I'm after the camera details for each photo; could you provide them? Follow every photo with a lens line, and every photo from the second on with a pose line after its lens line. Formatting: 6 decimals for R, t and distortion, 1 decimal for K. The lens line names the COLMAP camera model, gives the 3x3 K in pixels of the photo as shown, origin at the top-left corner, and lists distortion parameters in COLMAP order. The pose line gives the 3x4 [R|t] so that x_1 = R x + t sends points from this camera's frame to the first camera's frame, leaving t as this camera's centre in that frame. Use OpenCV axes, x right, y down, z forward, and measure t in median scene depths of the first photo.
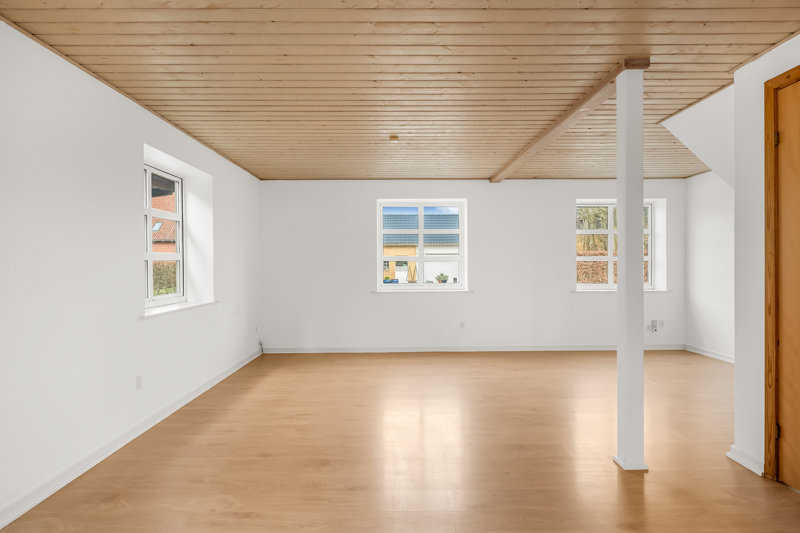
lens RADIAL K [[438.8, 0, 400.0], [0, 438.8, 266.5], [0, 0, 1]] dist [0.000356, 0.000053]
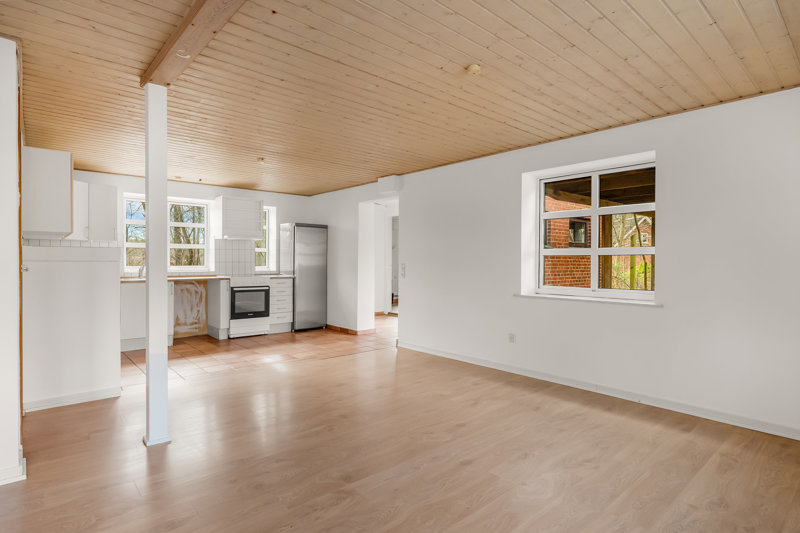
lens RADIAL K [[422.0, 0, 400.0], [0, 422.0, 266.5], [0, 0, 1]] dist [0.000078, 0.000010]
pose [[-0.753686, 0.012657, -0.657113, 0.571707], [-0.001838, 0.999770, 0.021365, -0.007316], [0.657233, 0.017310, -0.753489, 1.655814]]
